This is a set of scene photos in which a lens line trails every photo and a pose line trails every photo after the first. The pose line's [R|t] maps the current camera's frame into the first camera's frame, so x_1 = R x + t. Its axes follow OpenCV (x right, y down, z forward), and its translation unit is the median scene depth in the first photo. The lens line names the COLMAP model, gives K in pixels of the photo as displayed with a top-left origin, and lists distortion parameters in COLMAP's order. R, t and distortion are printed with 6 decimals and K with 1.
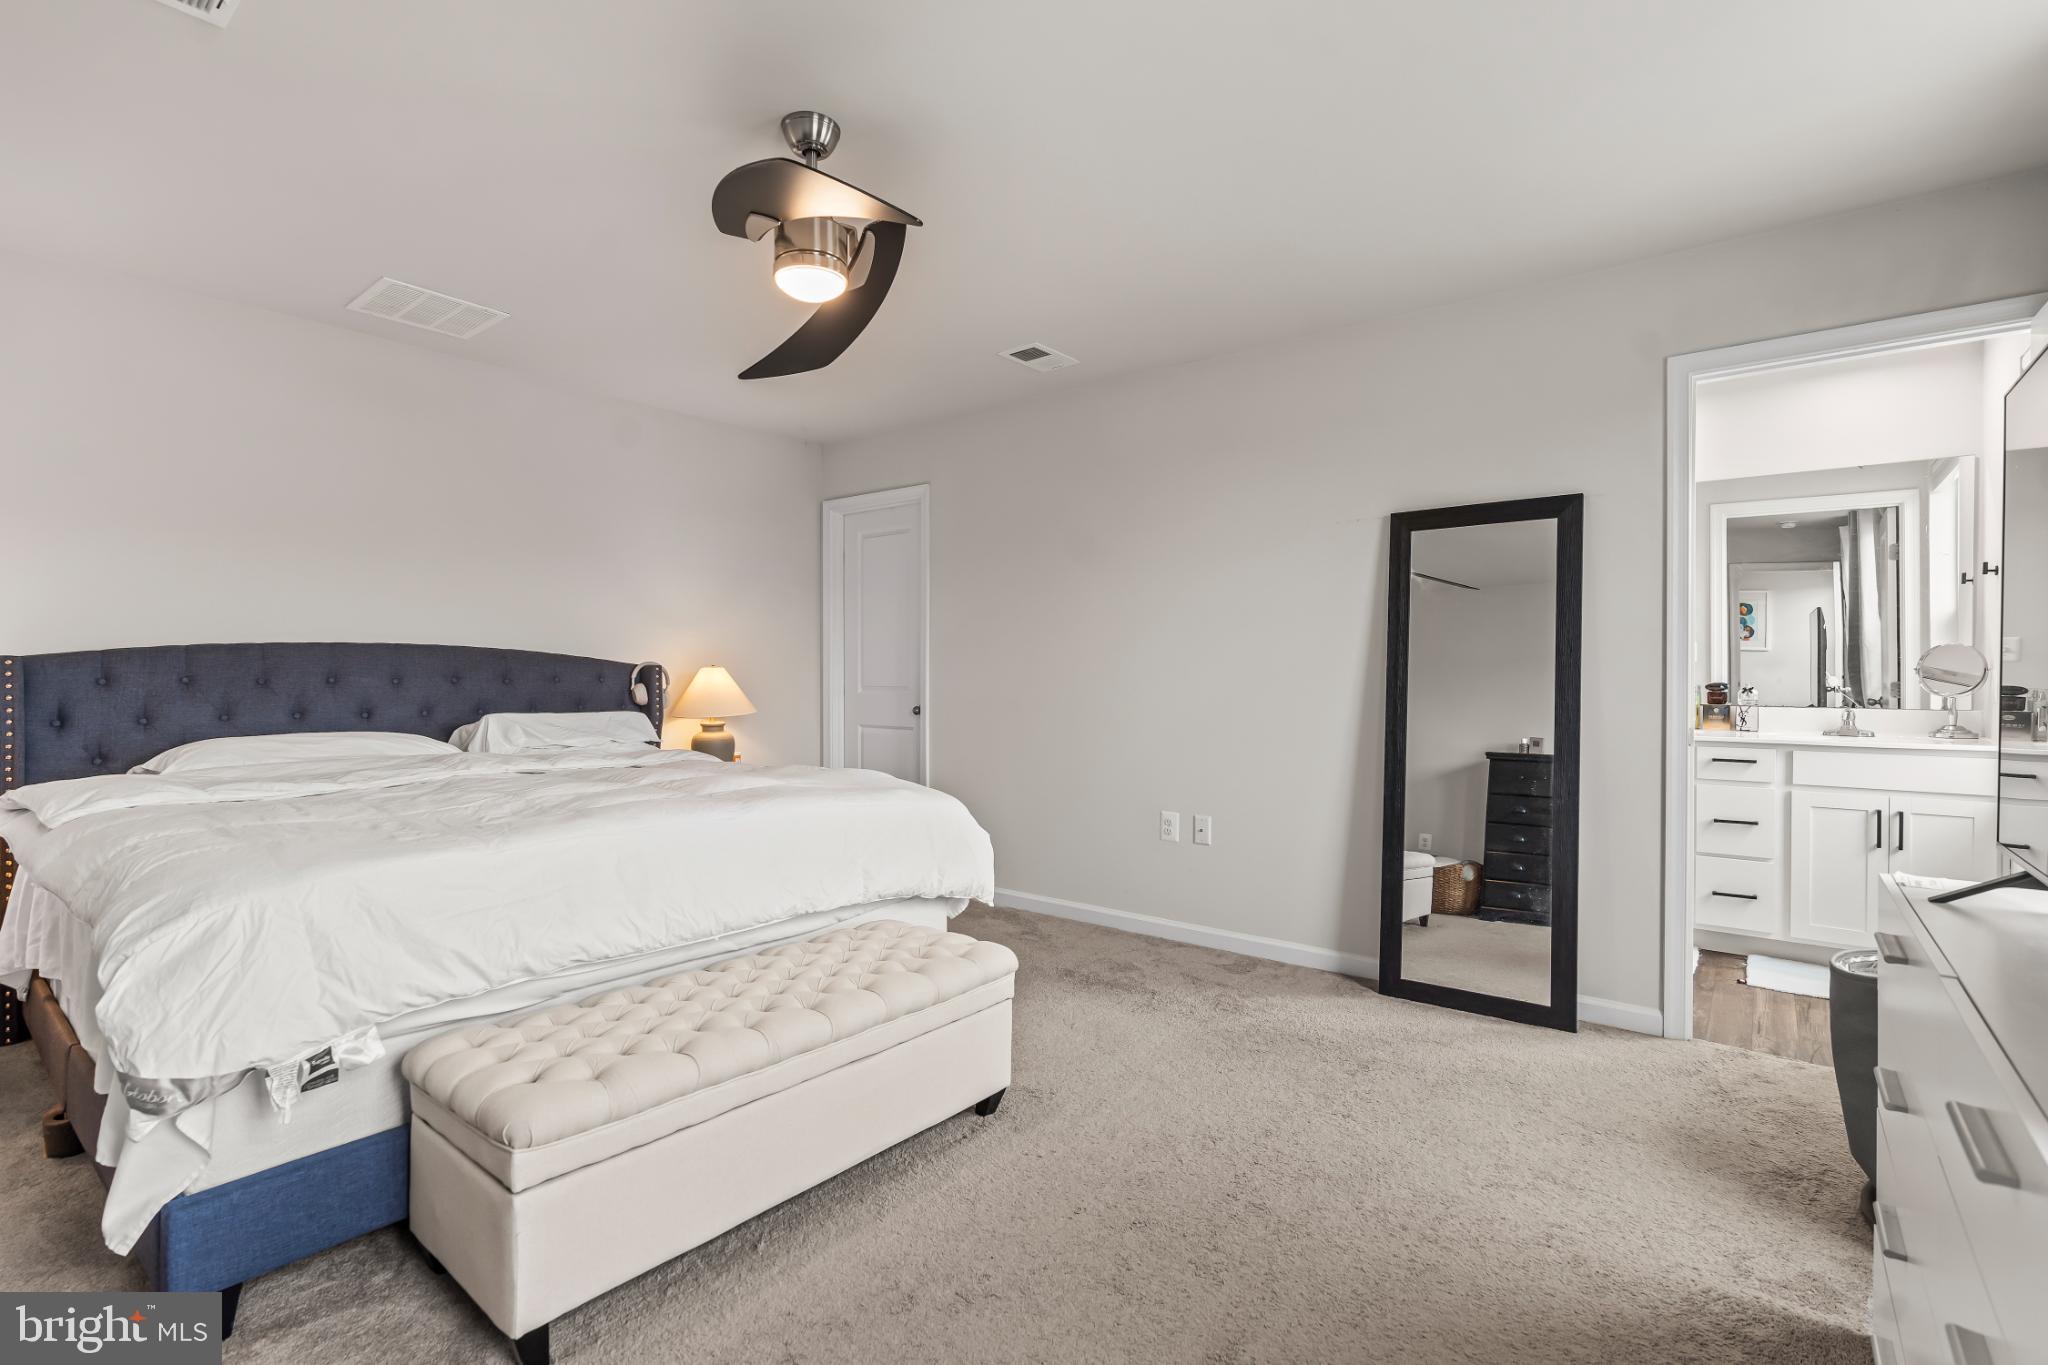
lens RADIAL K [[933.8, 0, 1026.9], [0, 933.8, 691.6], [0, 0, 1]] dist [-0.006217, 0.001305]
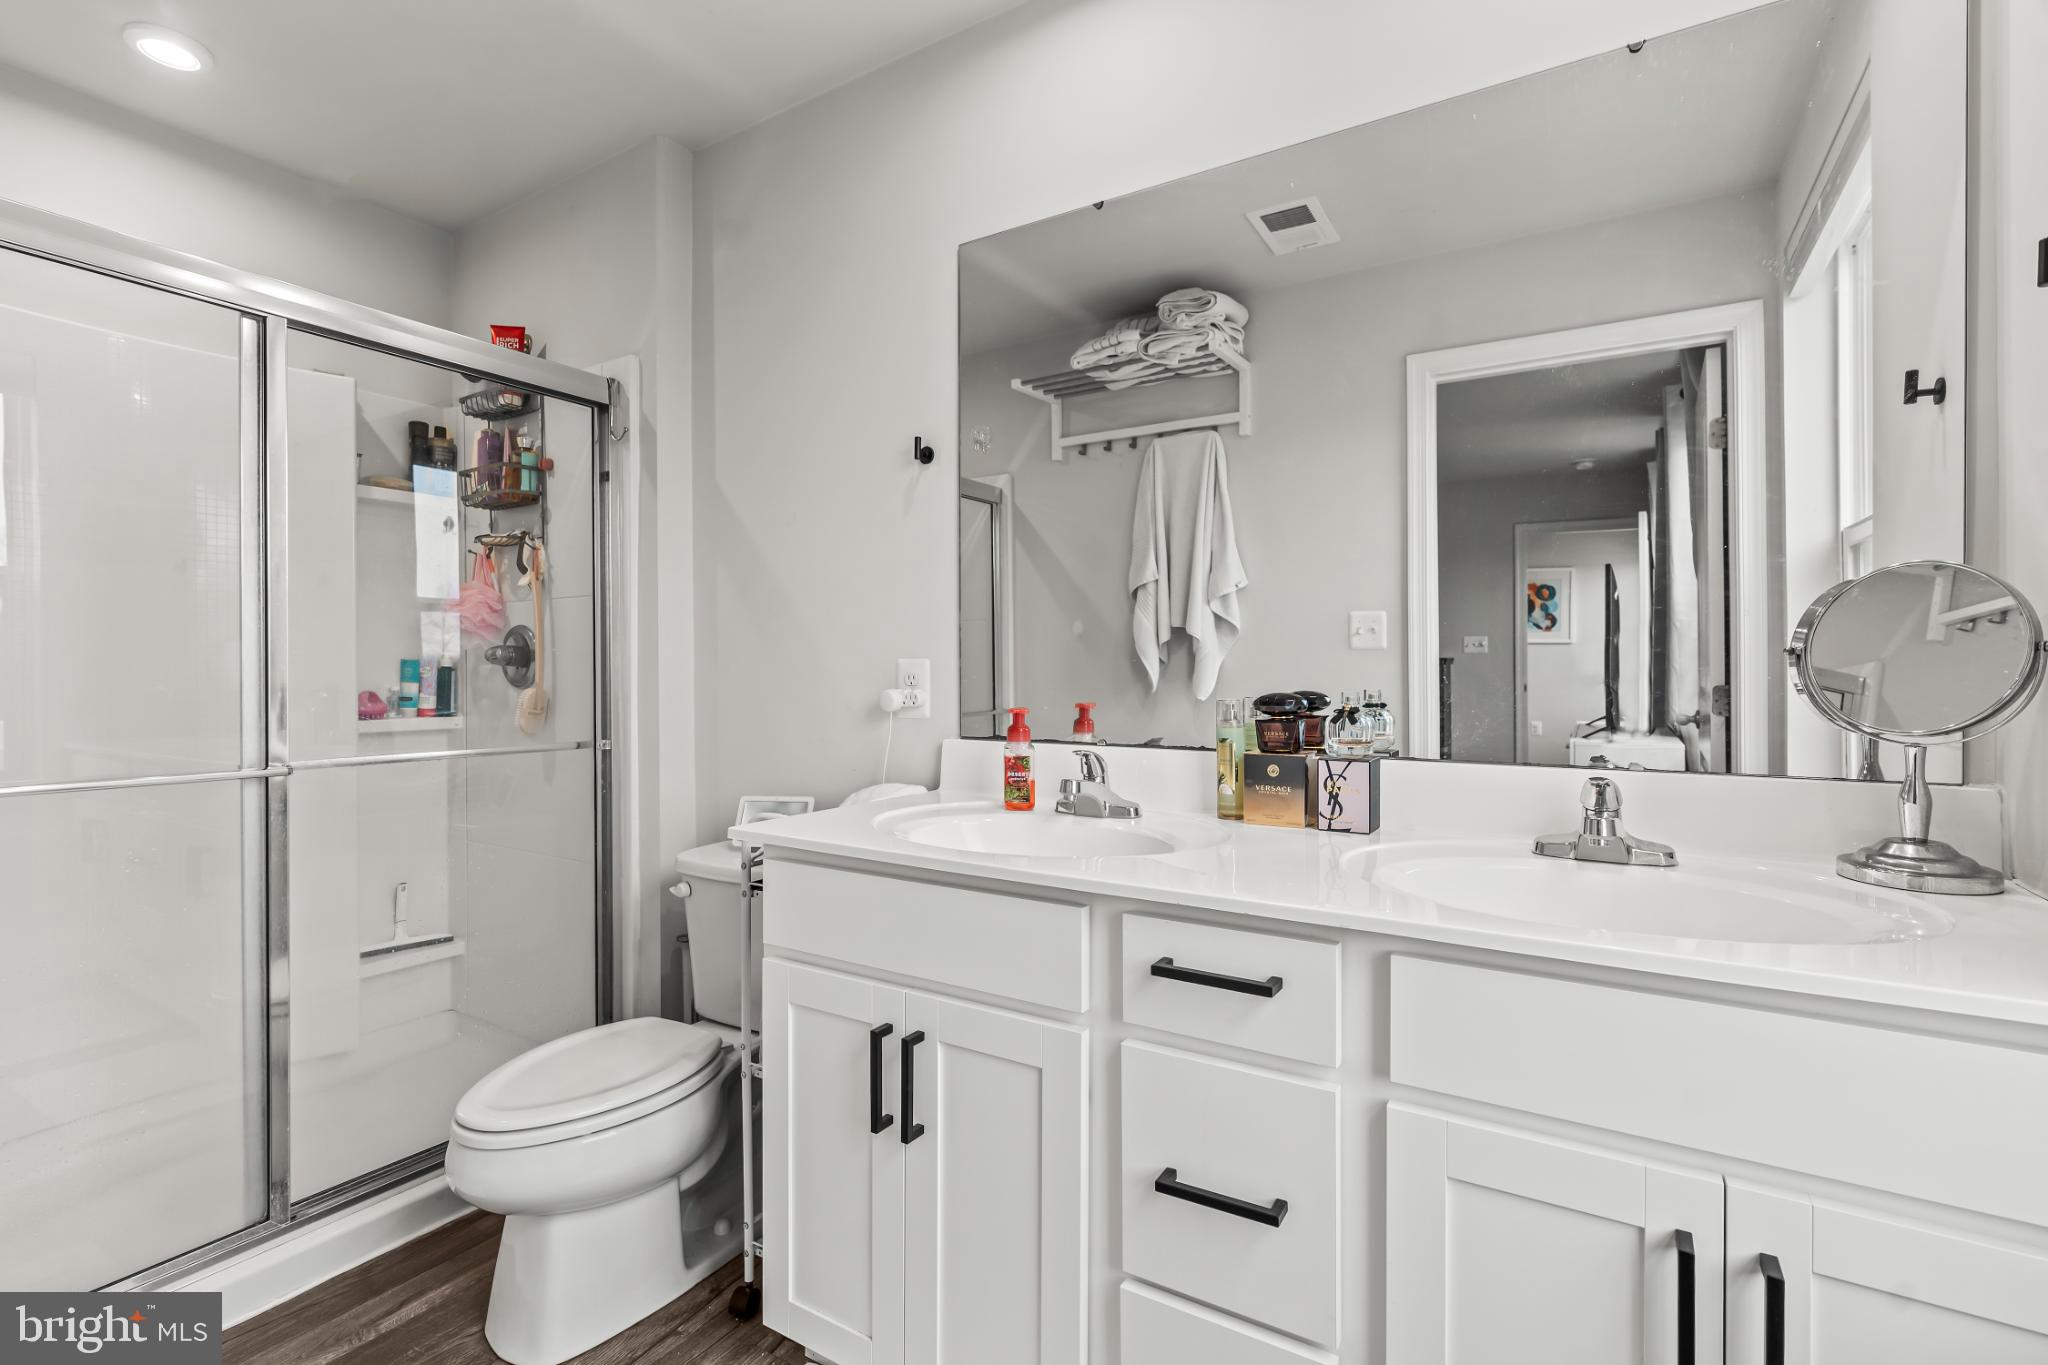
lens RADIAL K [[933.8, 0, 1026.9], [0, 933.8, 691.6], [0, 0, 1]] dist [-0.006217, 0.001305]
pose [[0.993166, -0.004366, 0.116630, 0.487211], [0.004470, 0.999990, -0.000629, -0.008367], [-0.116626, 0.001146, 0.993175, 0.528323]]
